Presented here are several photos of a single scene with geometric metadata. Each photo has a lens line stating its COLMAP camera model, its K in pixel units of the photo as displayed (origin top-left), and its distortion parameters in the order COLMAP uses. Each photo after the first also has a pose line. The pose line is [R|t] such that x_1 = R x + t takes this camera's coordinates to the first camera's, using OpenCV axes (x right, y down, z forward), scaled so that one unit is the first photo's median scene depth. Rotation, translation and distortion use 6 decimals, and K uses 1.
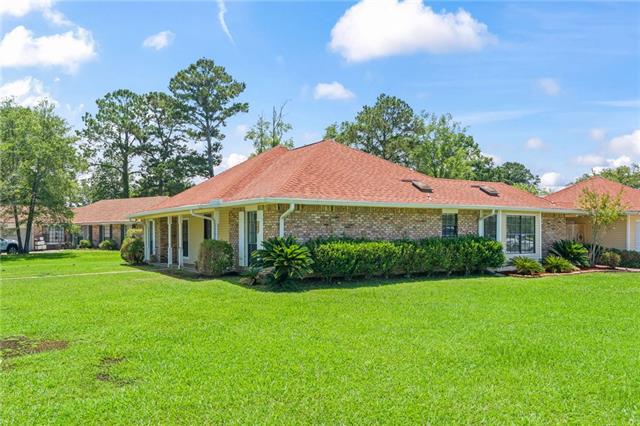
lens RADIAL K [[518.9, 0, 320.0], [0, 518.9, 213.0], [0, 0, 1]] dist [0.000379, -0.000268]
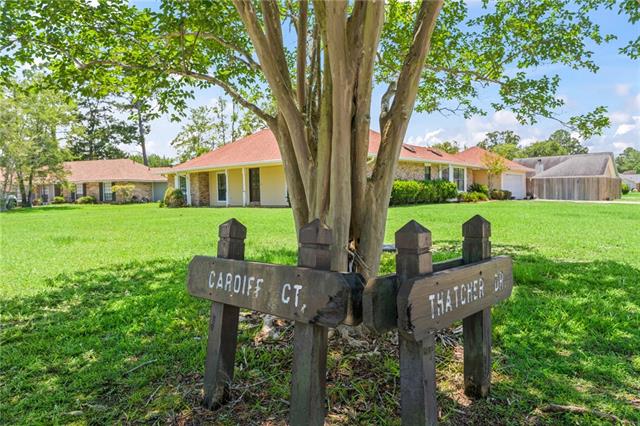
lens RADIAL K [[431.4, 0, 320.0], [0, 431.4, 213.0], [0, 0, 1]] dist [0.001753, 0.000613]
pose [[0.951185, -0.030325, 0.307128, -0.153936], [0.006282, 0.996857, 0.078971, 0.012285], [-0.308557, -0.073187, 0.948386, -0.059660]]
